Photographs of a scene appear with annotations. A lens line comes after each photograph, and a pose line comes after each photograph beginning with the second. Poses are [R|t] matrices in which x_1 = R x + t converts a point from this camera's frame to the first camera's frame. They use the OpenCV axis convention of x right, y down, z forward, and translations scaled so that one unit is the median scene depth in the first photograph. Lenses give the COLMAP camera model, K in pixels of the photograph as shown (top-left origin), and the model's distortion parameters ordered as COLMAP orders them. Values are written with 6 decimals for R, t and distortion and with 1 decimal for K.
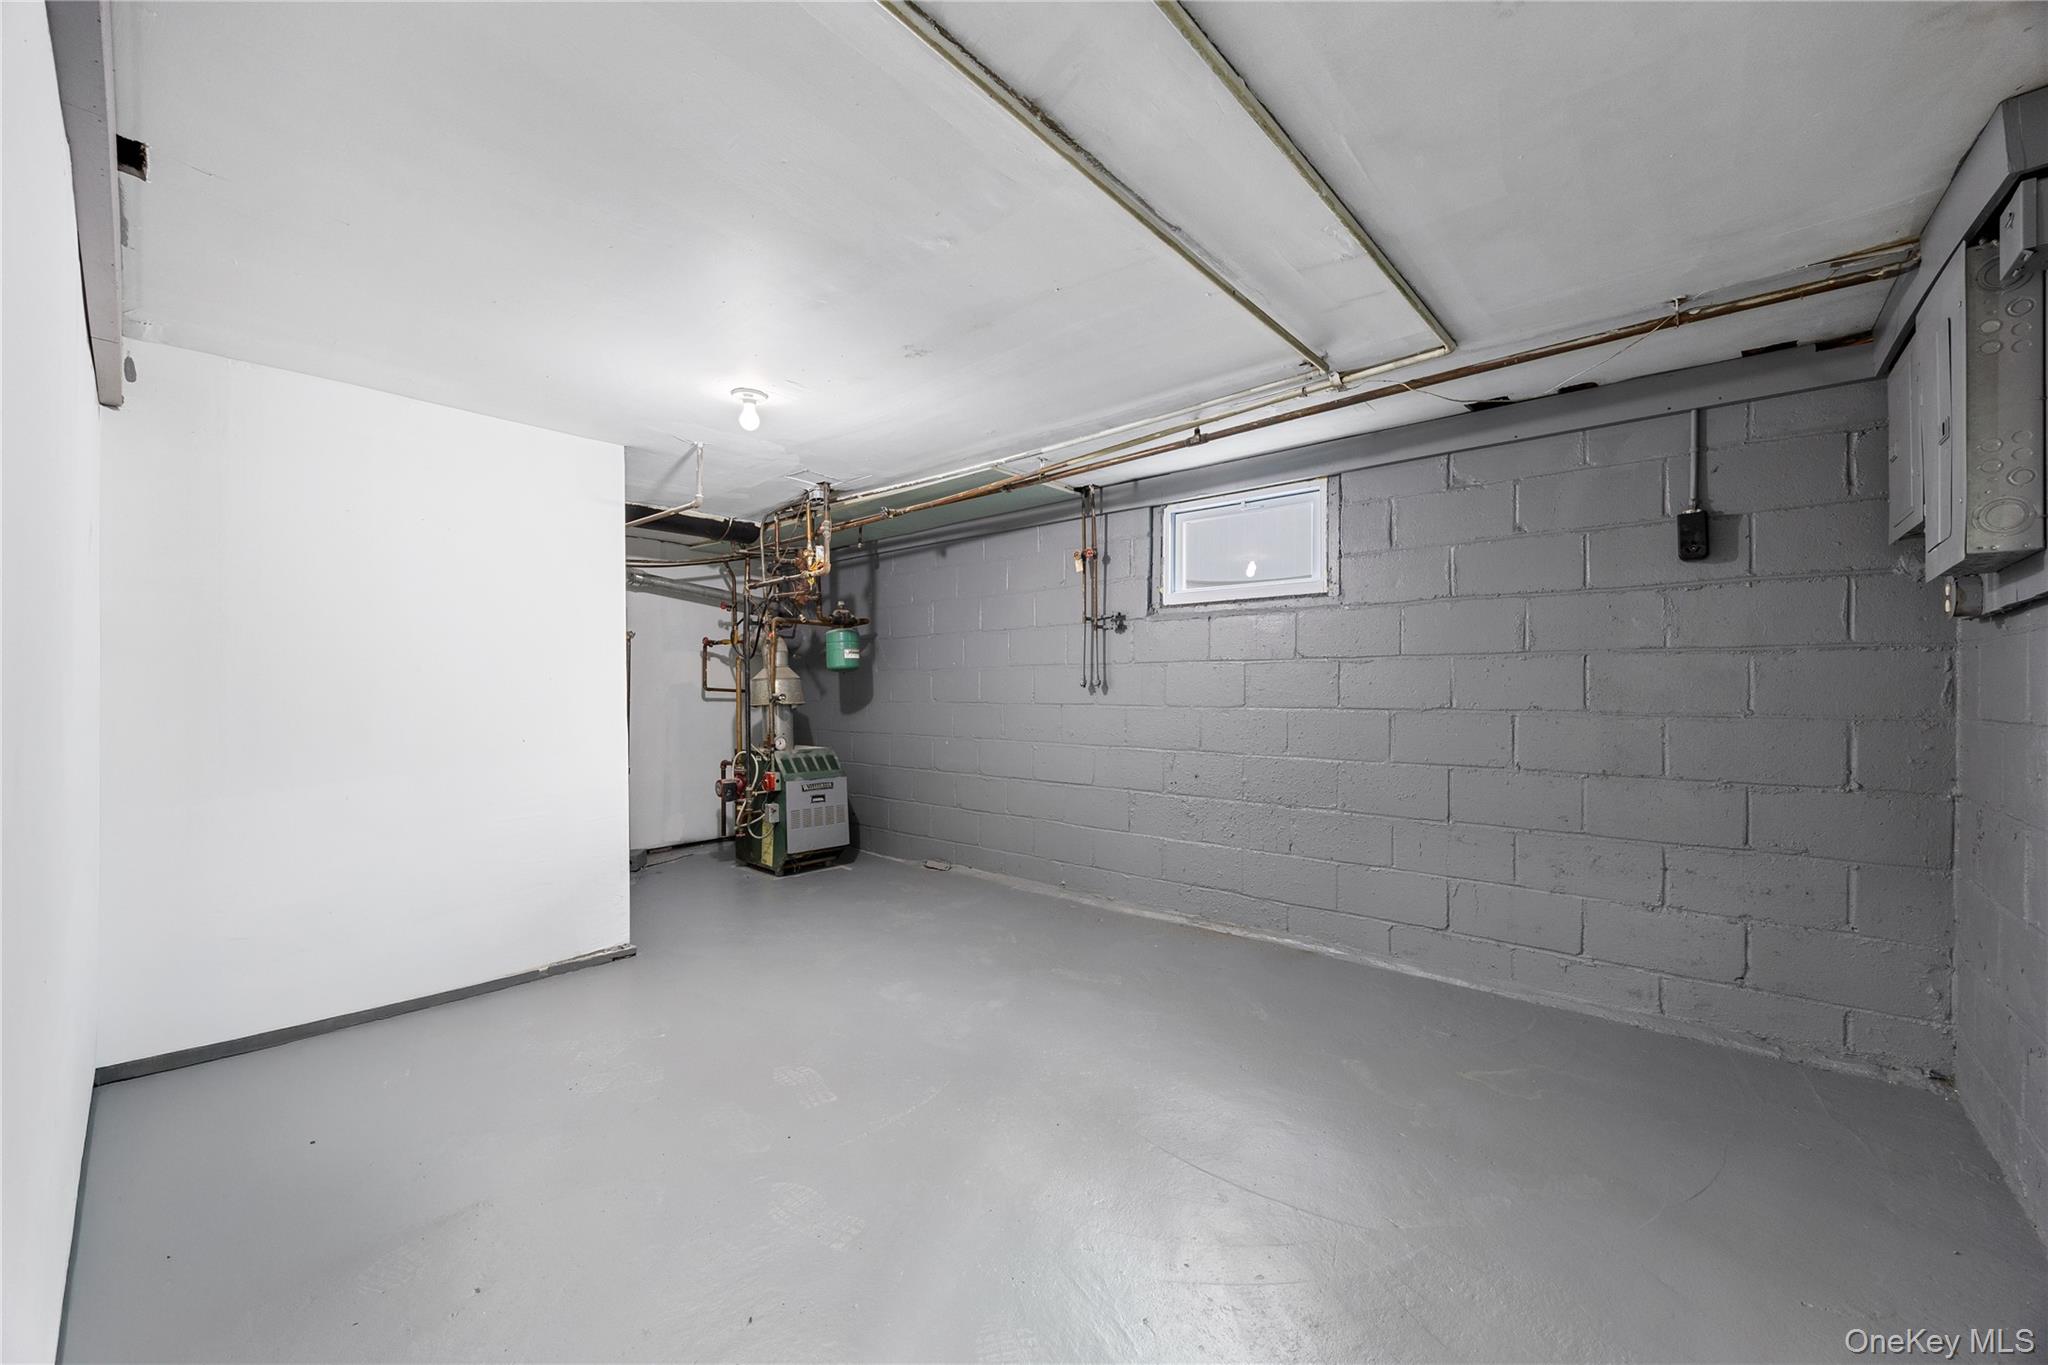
lens RADIAL K [[790.6, 0, 1015.9], [0, 790.6, 689.9], [0, 0, 1]] dist [0.001267, -0.000027]
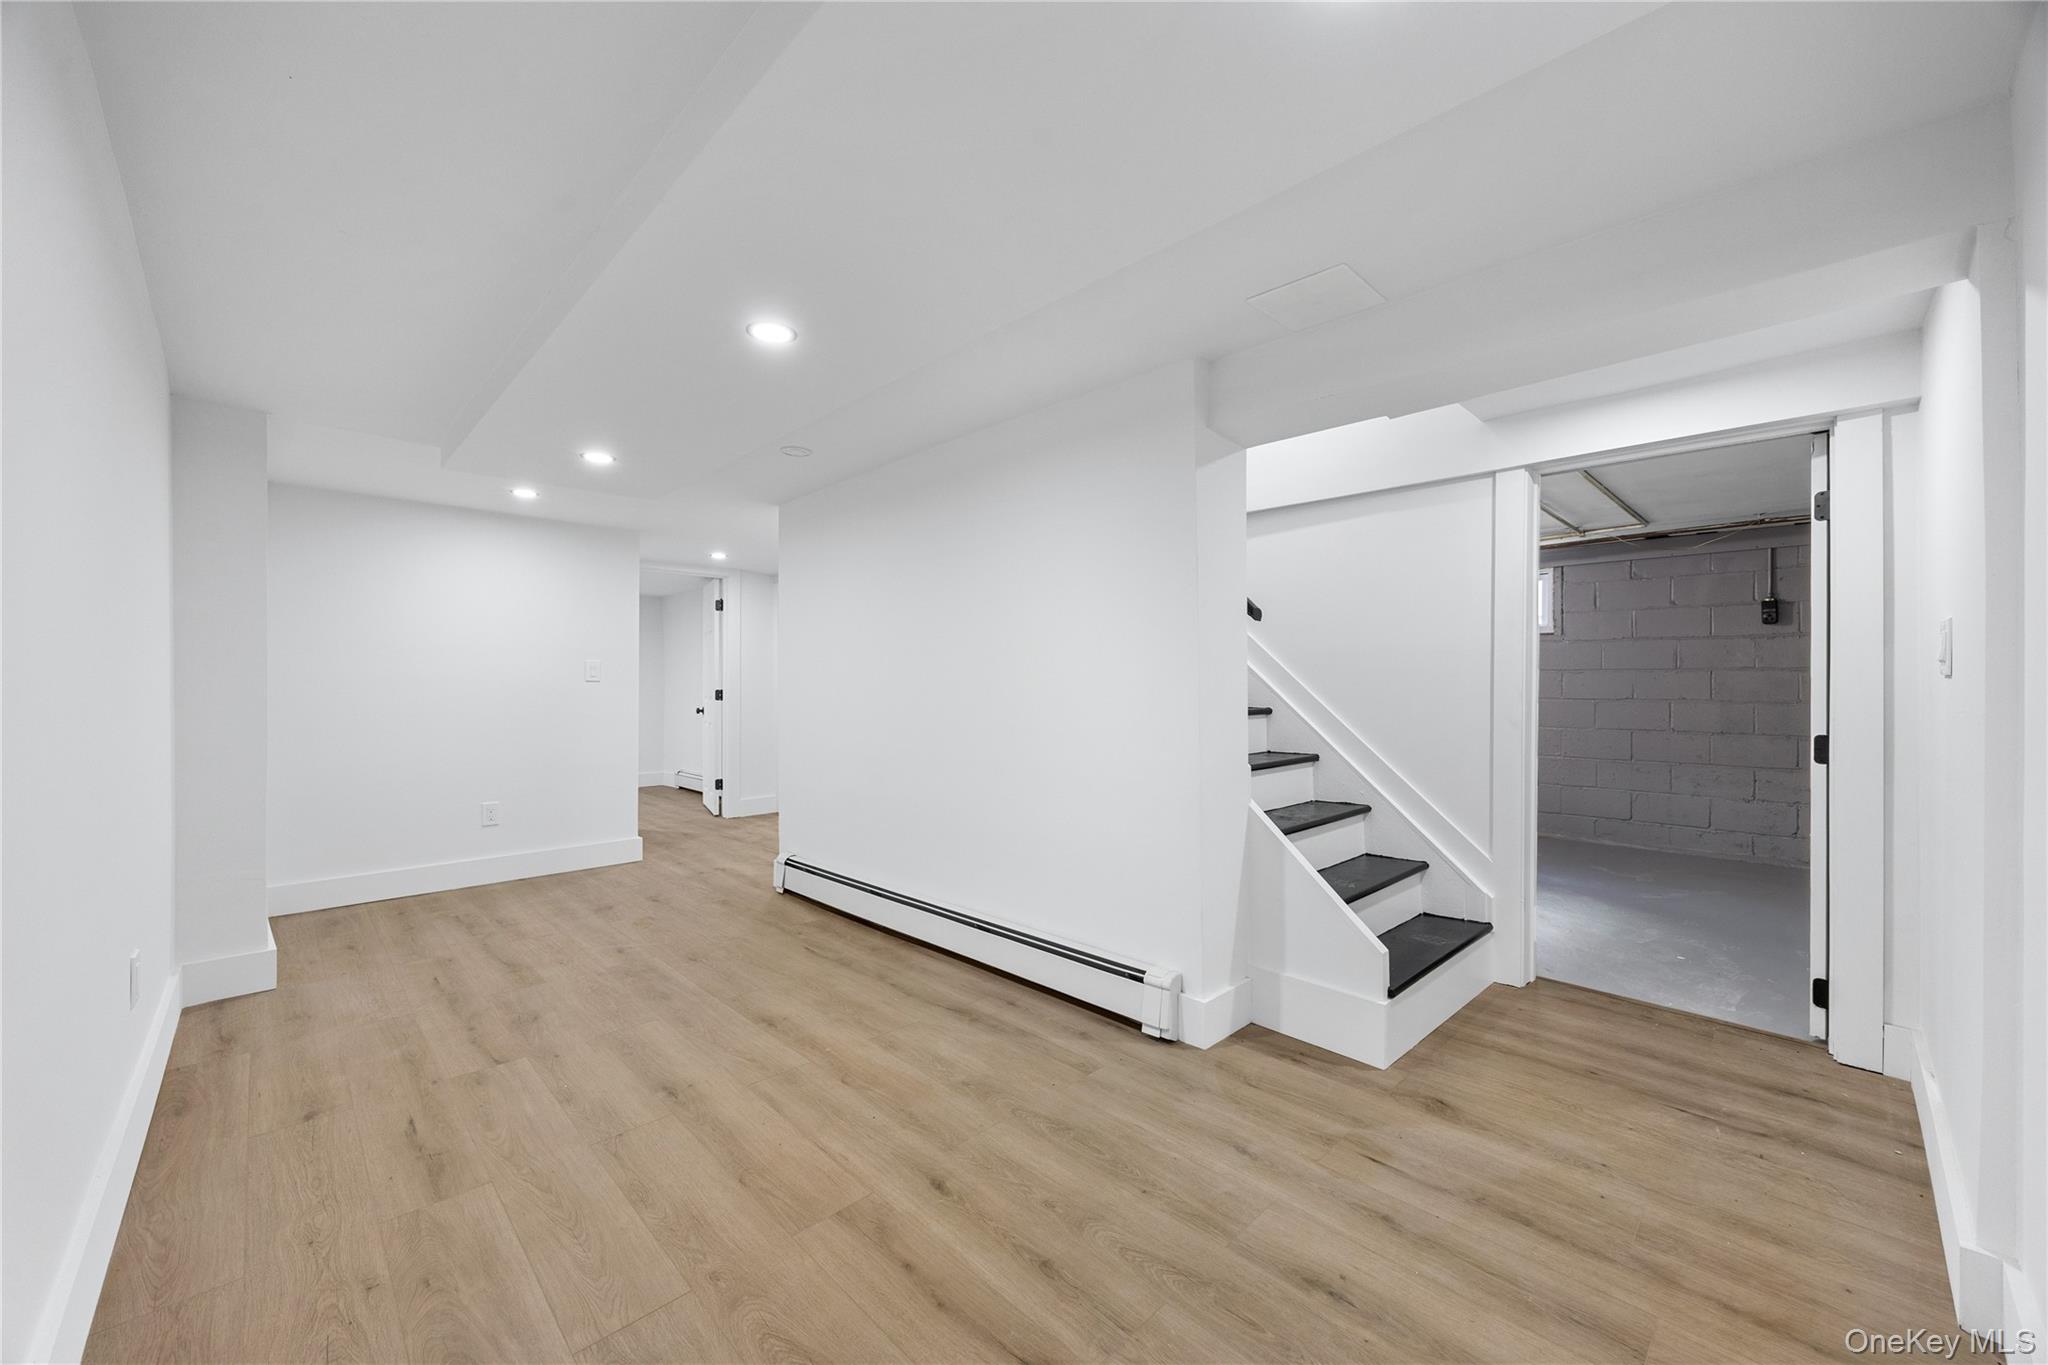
lens RADIAL K [[790.6, 0, 1030.9], [0, 790.6, 677.0], [0, 0, 1]] dist [0.001267, -0.000027]
pose [[0.997433, 0.003116, -0.071539, -0.817834], [-0.003631, 0.999968, -0.007077, -0.010017], [0.071515, 0.007319, 0.997413, -1.069839]]
